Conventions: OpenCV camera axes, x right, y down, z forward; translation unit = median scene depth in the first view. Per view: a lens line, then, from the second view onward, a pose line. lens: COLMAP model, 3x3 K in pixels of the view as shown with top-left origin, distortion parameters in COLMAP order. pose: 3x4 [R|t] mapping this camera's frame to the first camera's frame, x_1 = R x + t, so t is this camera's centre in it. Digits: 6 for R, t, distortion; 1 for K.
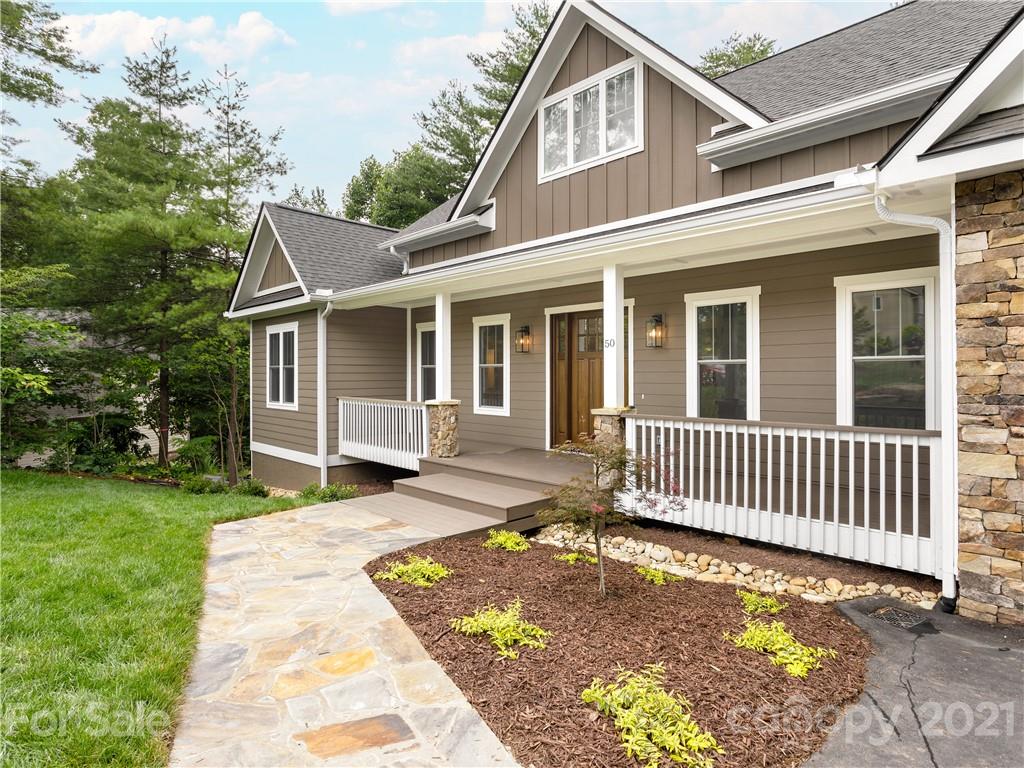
lens RADIAL K [[551.8, 0, 513.2], [0, 551.8, 376.9], [0, 0, 1]] dist [-0.008376, 0.001540]
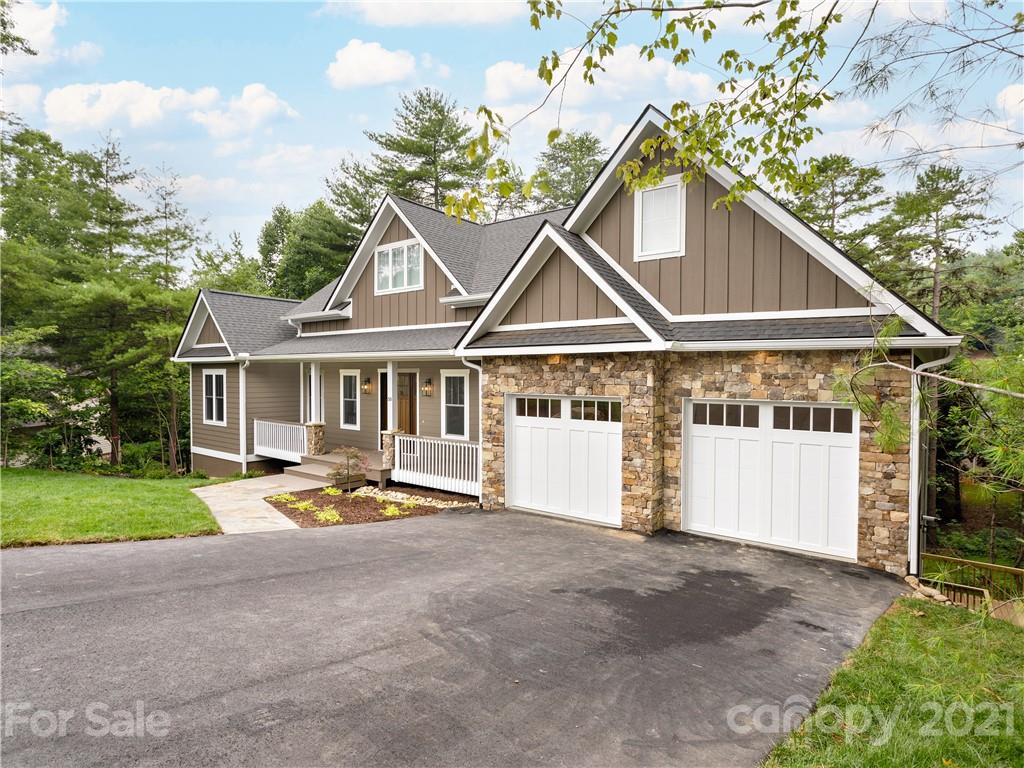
lens RADIAL K [[551.8, 0, 512.5], [0, 551.8, 390.7], [0, 0, 1]] dist [-0.008376, 0.001540]
pose [[0.992018, 0.001471, 0.126088, 0.214113], [-0.005339, 0.999525, 0.030343, -0.091279], [-0.125983, -0.030774, 0.991555, -0.639120]]
